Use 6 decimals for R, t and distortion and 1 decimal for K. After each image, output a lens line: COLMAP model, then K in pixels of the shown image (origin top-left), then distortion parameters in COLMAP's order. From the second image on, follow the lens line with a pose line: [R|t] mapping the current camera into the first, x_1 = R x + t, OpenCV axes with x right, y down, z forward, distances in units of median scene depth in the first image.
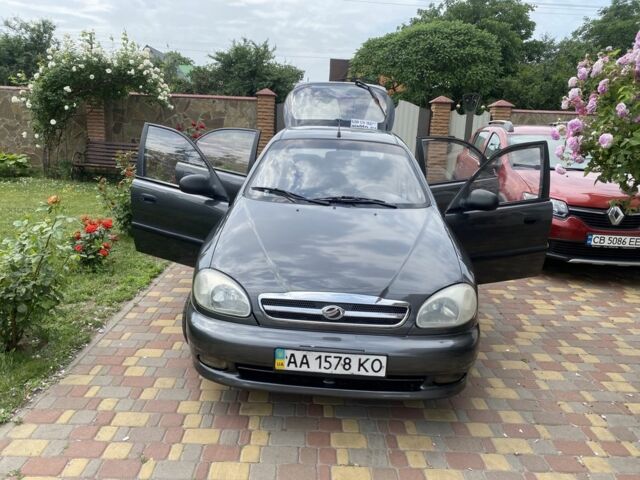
lens RADIAL K [[490.8, 0, 322.4], [0, 490.8, 248.3], [0, 0, 1]] dist [0.005437, 0.002523]
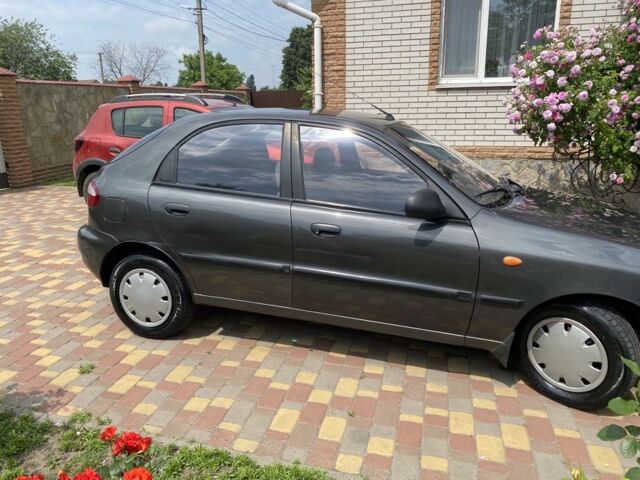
lens RADIAL K [[484.1, 0, 315.9], [0, 484.1, 238.5], [0, 0, 1]] dist [-0.000261, 0.002893]
pose [[0.260402, -0.298679, 0.918140, -1.237084], [0.254205, 0.938605, 0.233239, -0.412208], [-0.931435, 0.172660, 0.320340, 1.409069]]
